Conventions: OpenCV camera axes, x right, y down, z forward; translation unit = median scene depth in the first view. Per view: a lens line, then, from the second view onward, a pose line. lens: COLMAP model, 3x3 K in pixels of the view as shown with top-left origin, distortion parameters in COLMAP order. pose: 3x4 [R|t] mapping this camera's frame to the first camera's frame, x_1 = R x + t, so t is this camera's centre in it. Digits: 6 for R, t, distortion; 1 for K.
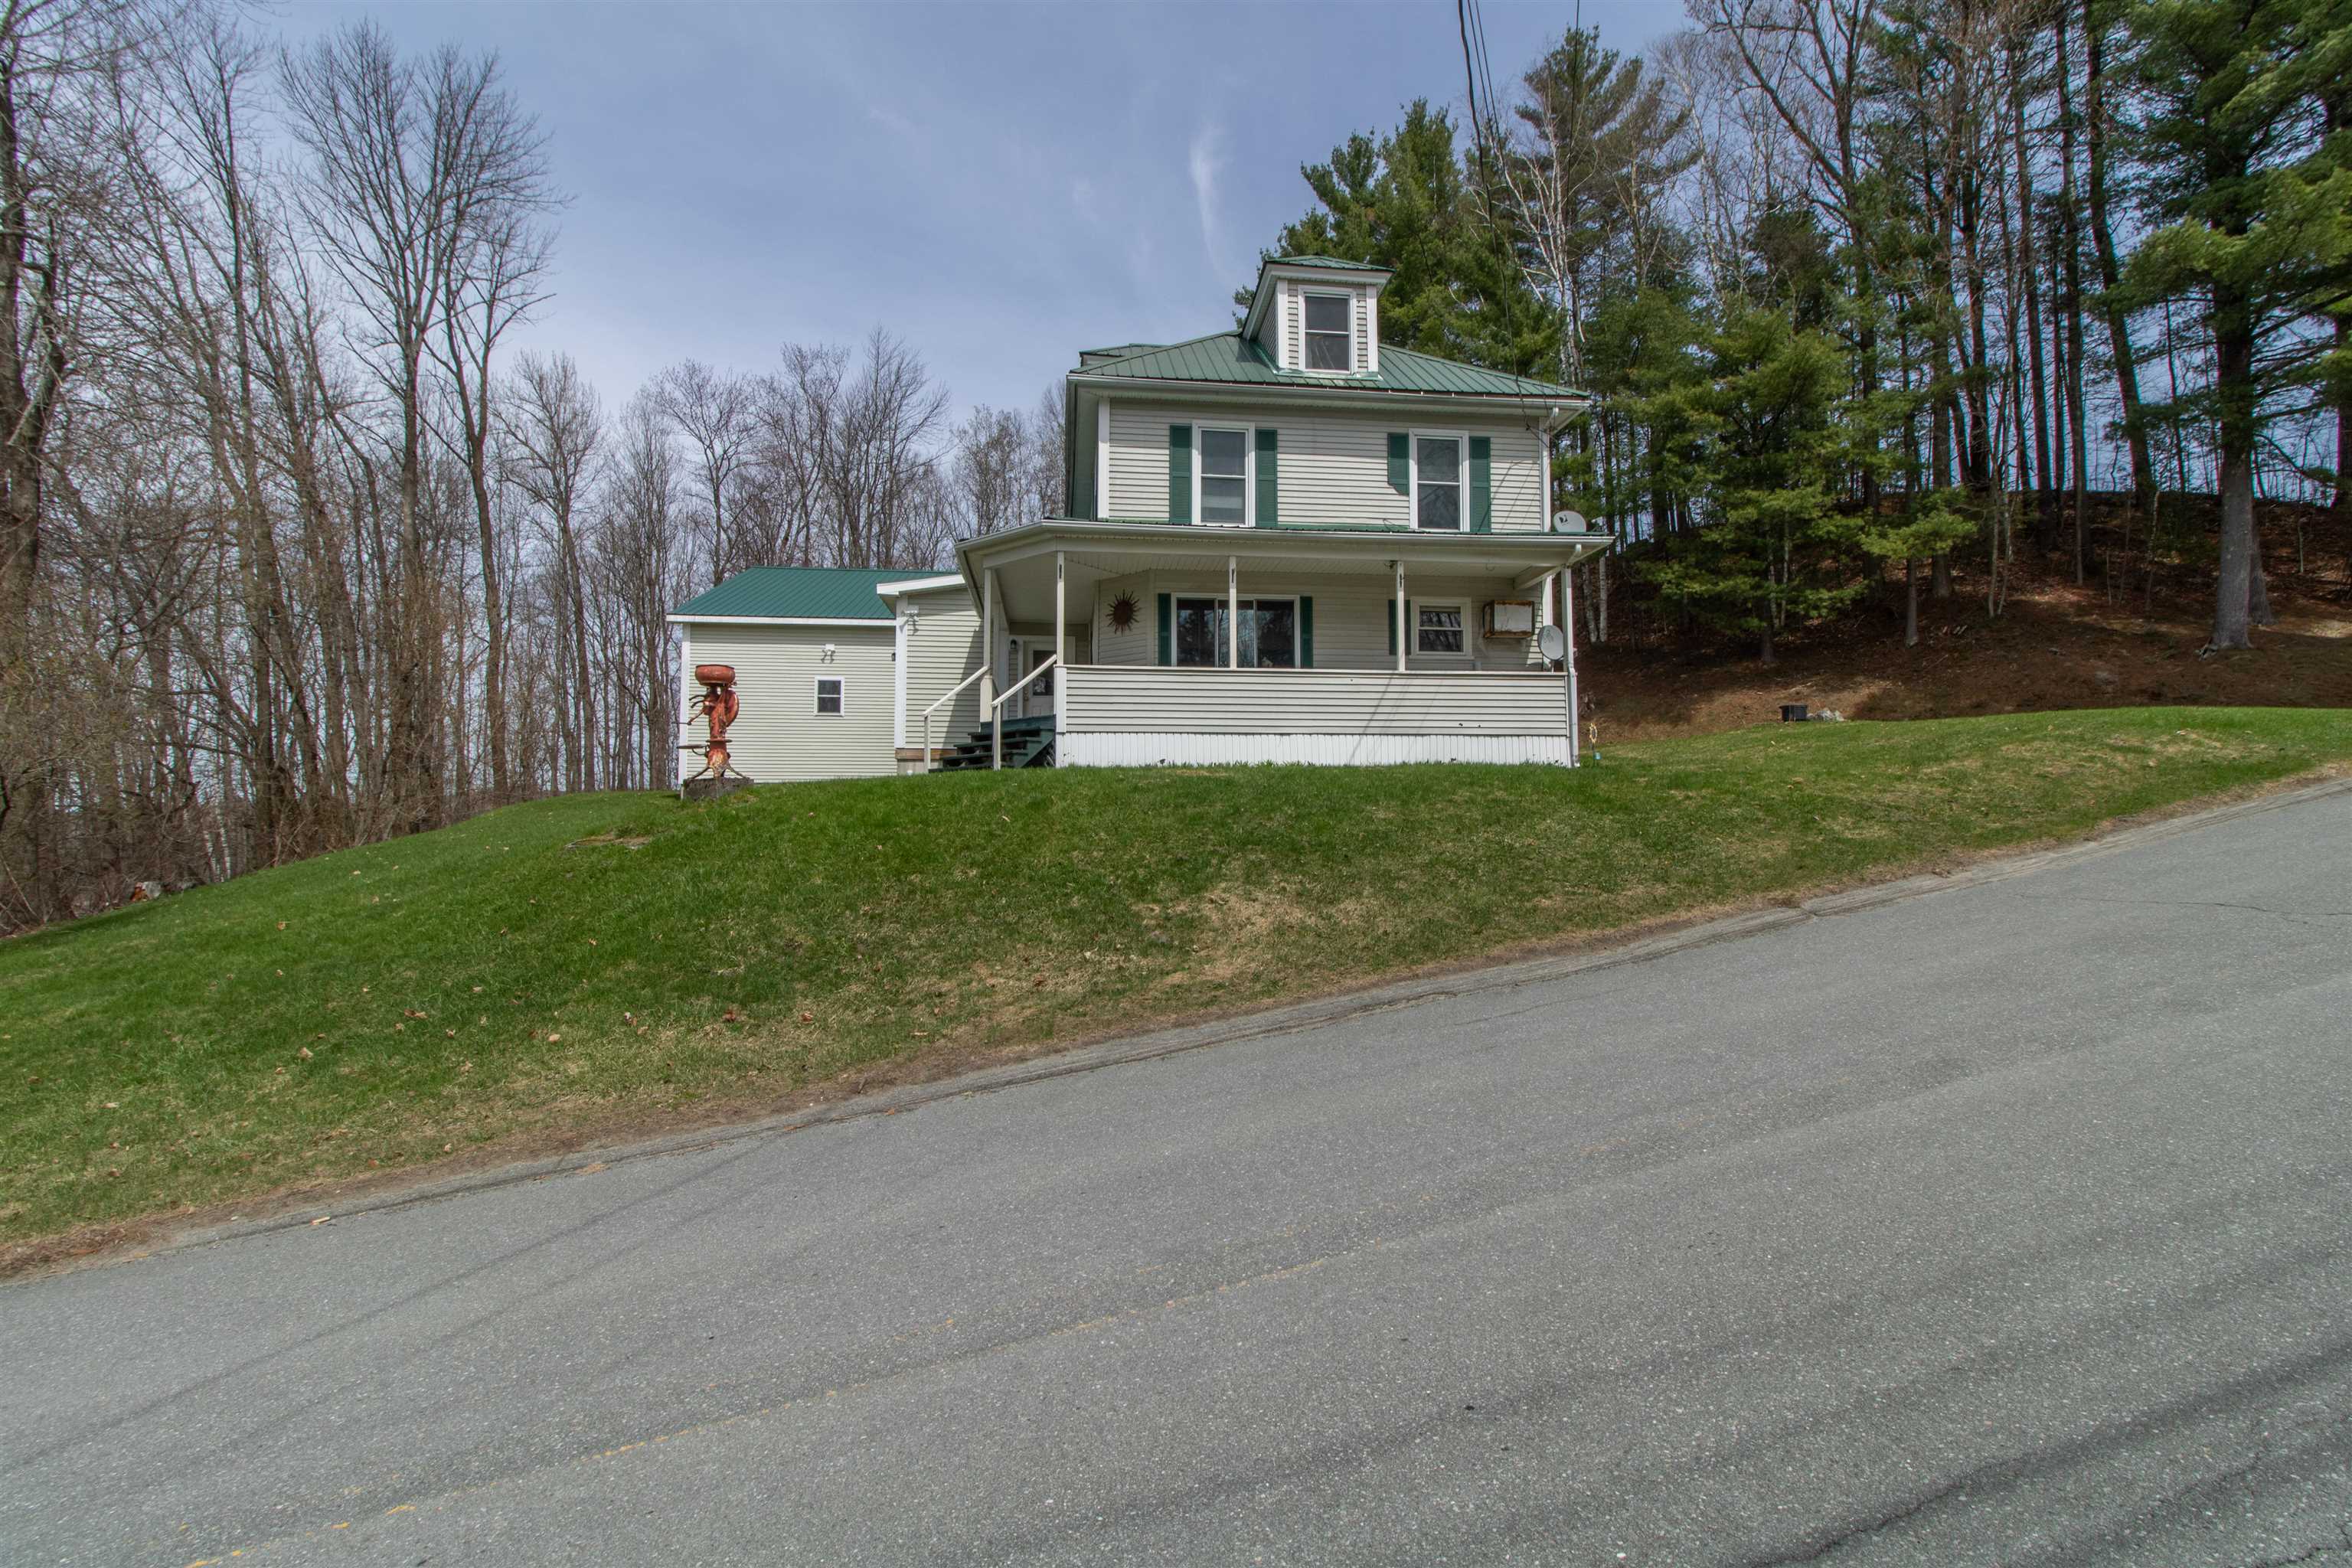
lens RADIAL K [[1092.0, 0, 1186.3], [0, 1092.0, 788.7], [0, 0, 1]] dist [0.005270, -0.002155]
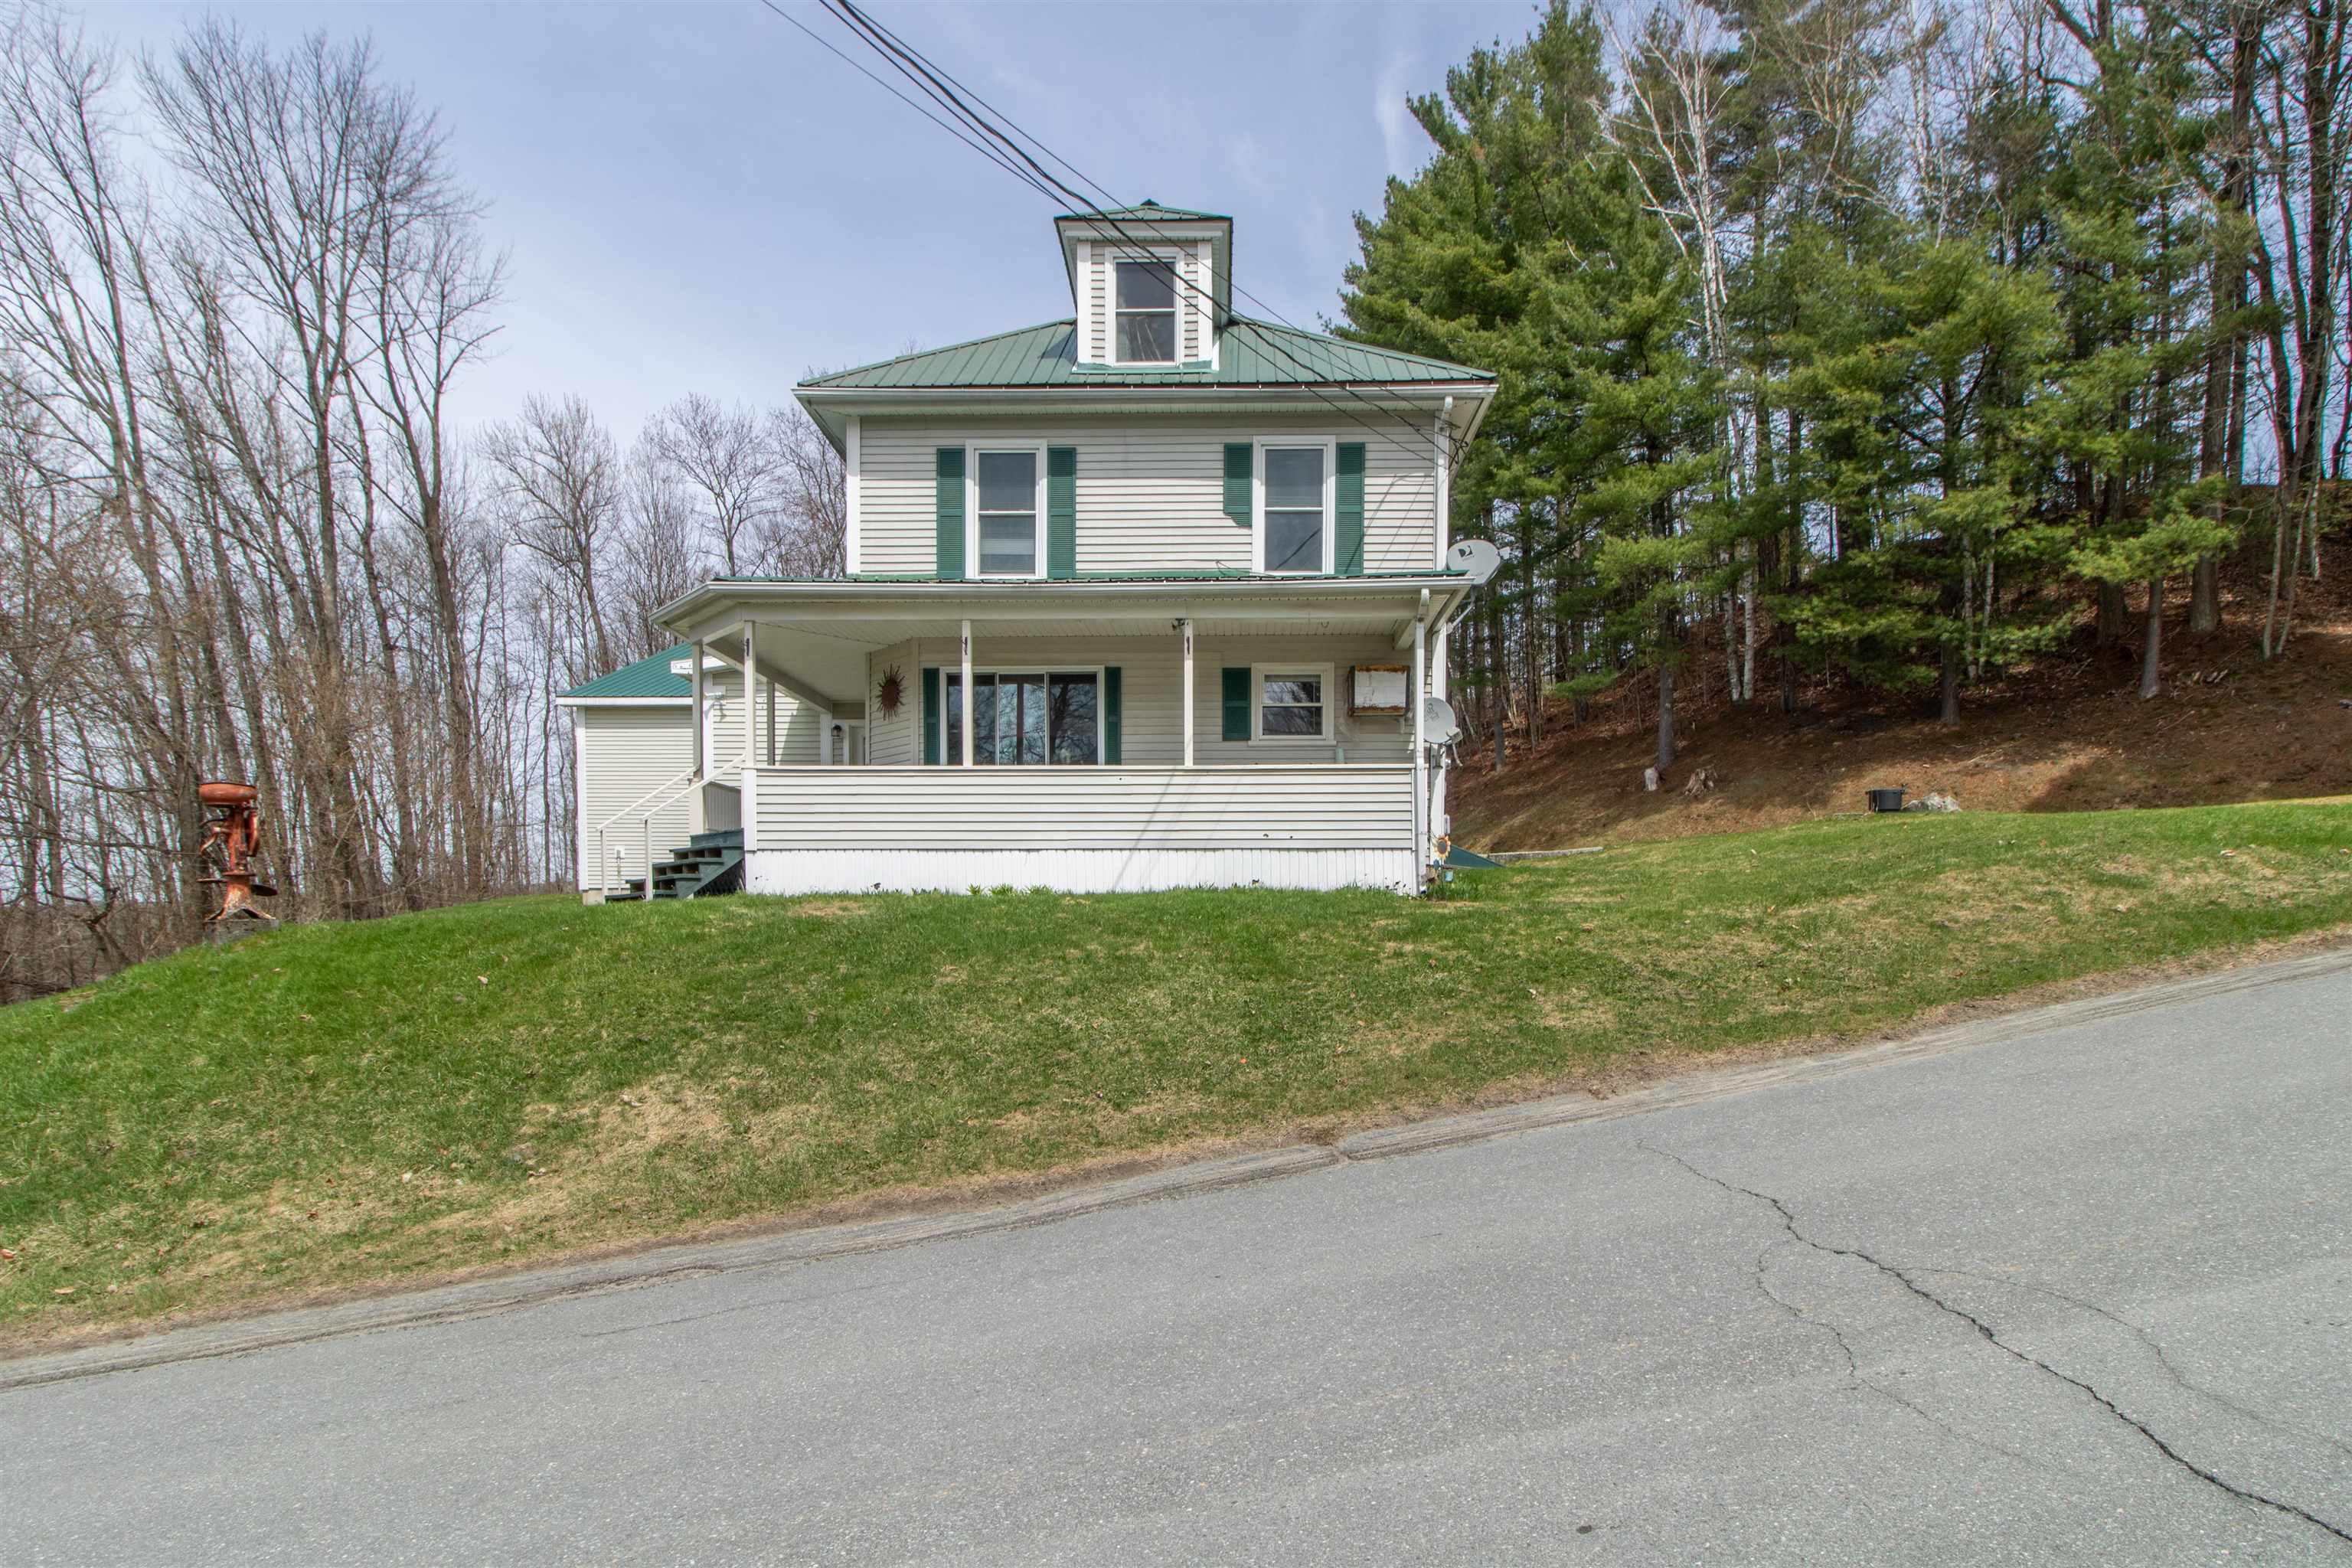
lens RADIAL K [[1234.2, 0, 1204.0], [0, 1234.2, 980.5], [0, 0, 1]] dist [0.002161, 0.001516]
pose [[0.989941, 0.010496, -0.141093, 0.293689], [0.002022, 0.996093, 0.088285, -0.030396], [0.141468, -0.087682, 0.986052, 0.120155]]
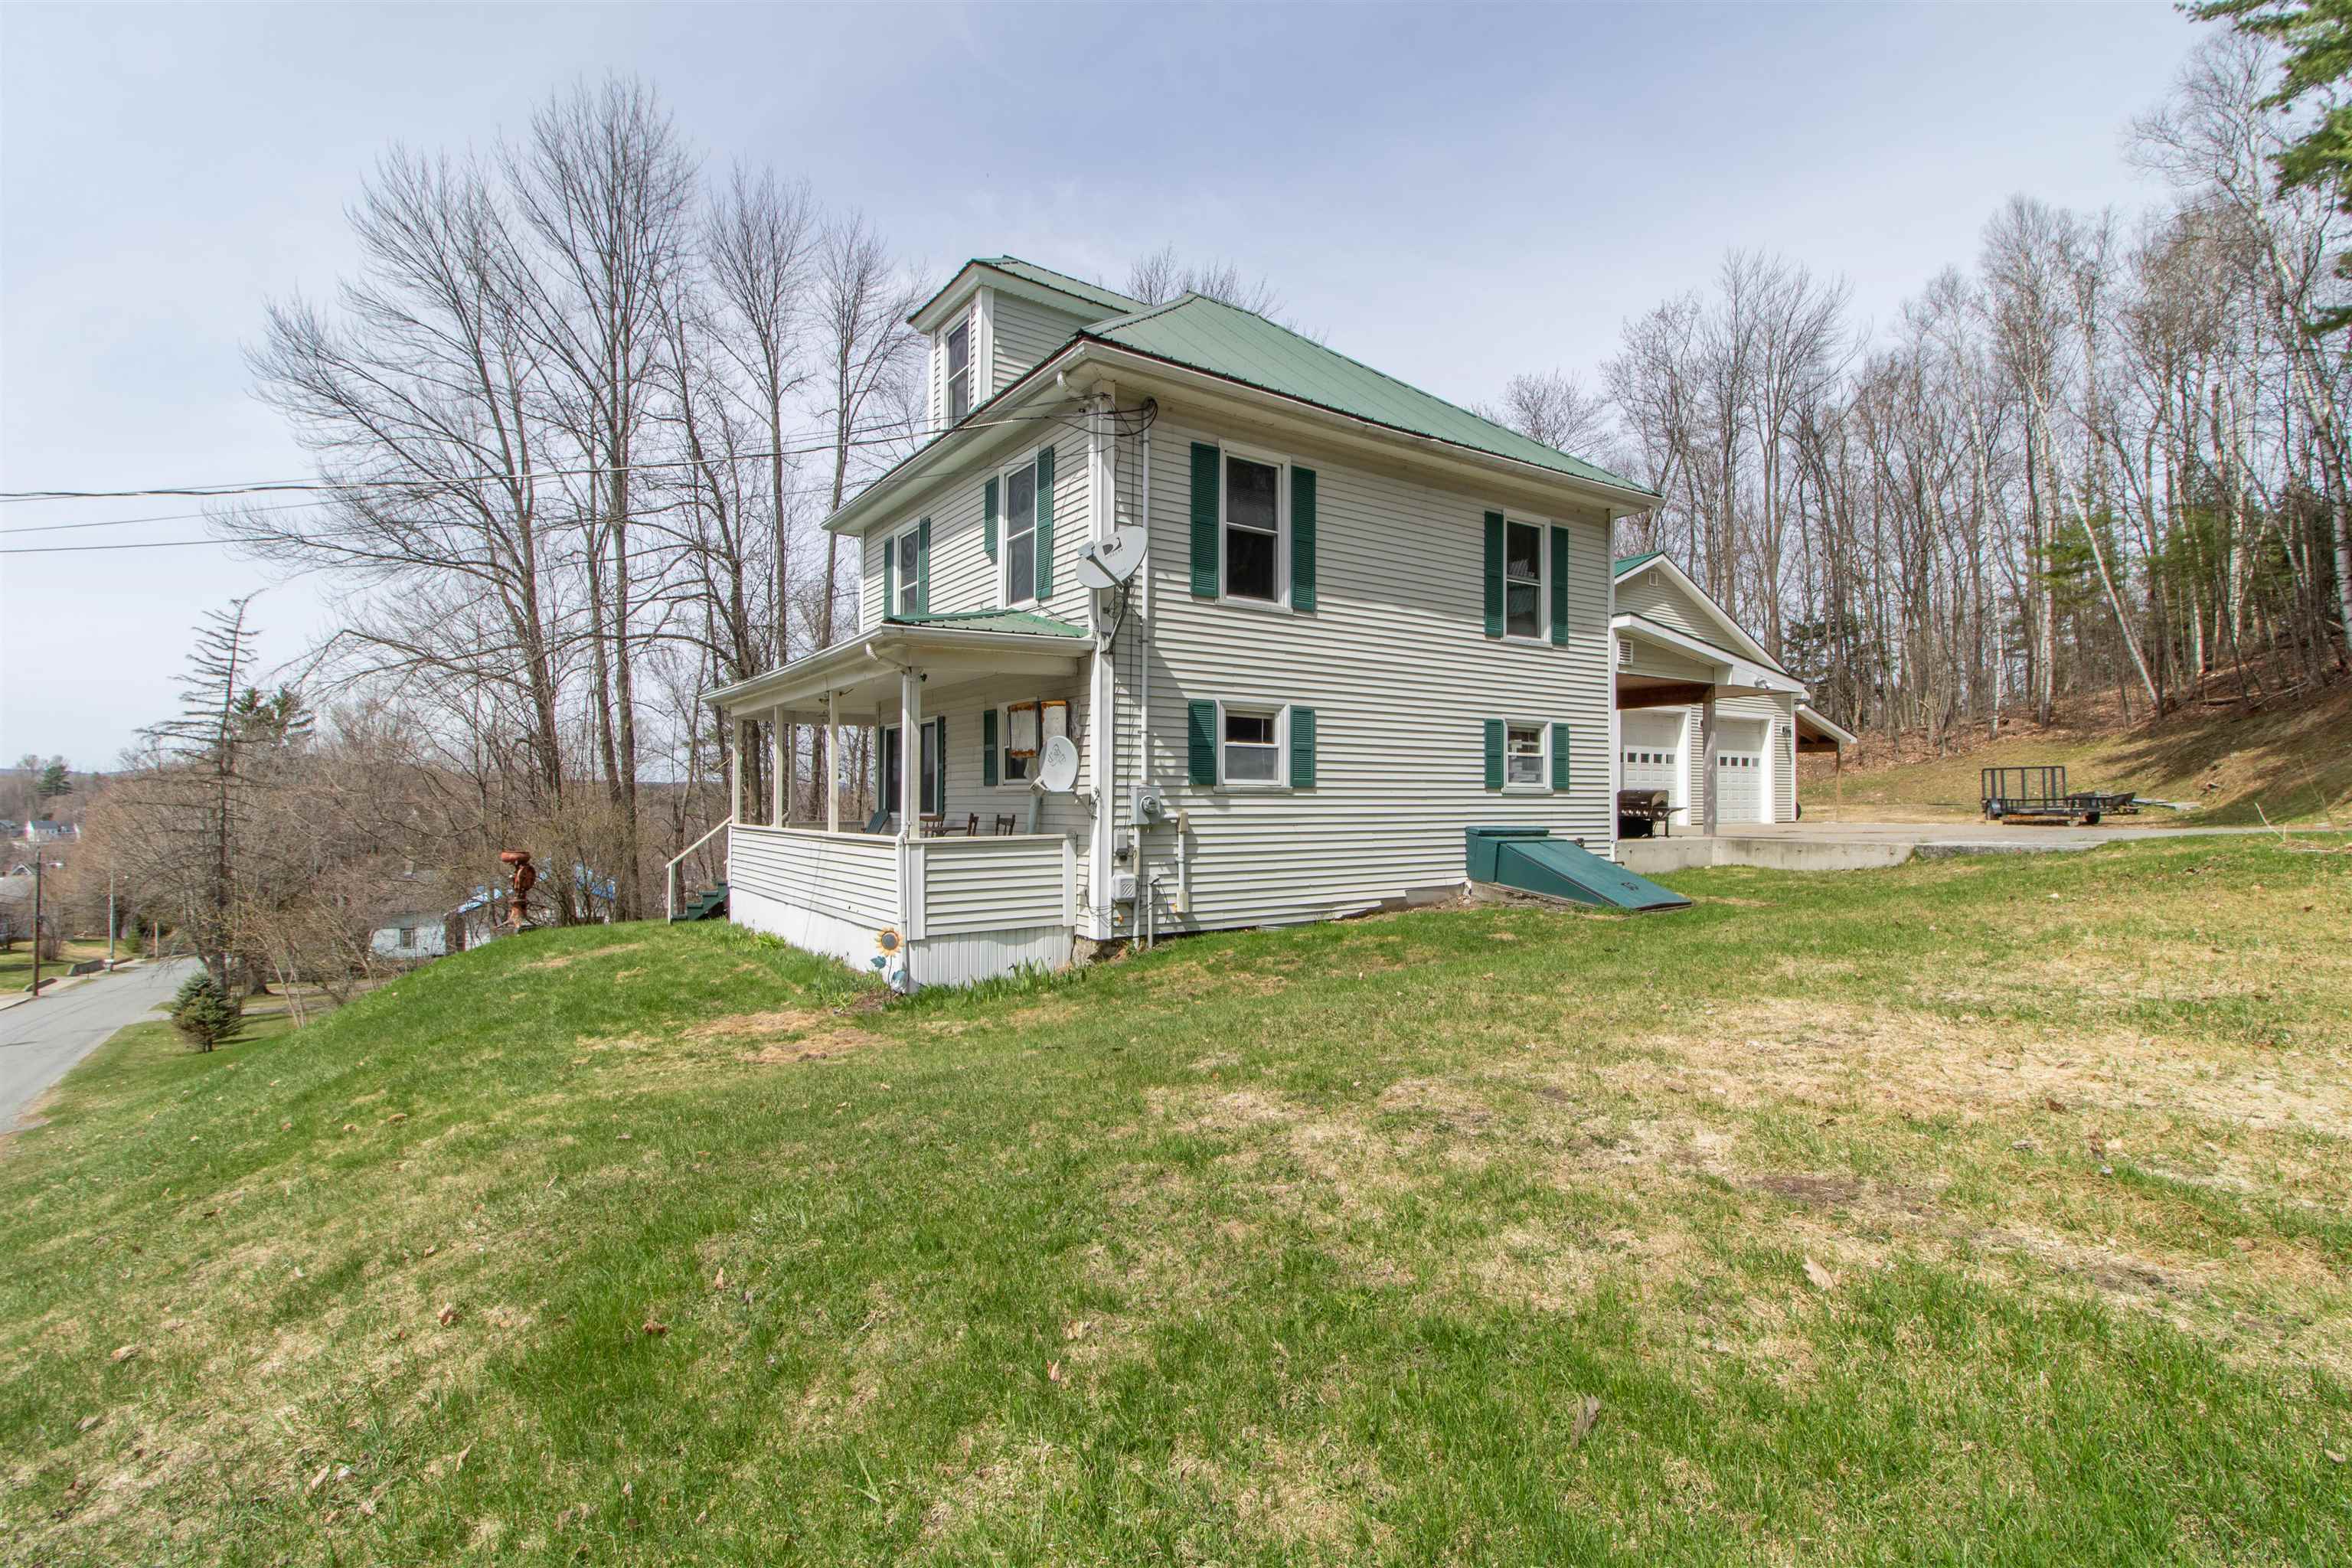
lens RADIAL K [[1092.0, 0, 1171.8], [0, 1092.0, 783.5], [0, 0, 1]] dist [0.005270, -0.002155]
pose [[0.460036, -0.009031, -0.887854, 0.892901], [0.044740, 0.998914, 0.013021, -0.126064], [0.886772, -0.045713, 0.459940, 0.758287]]
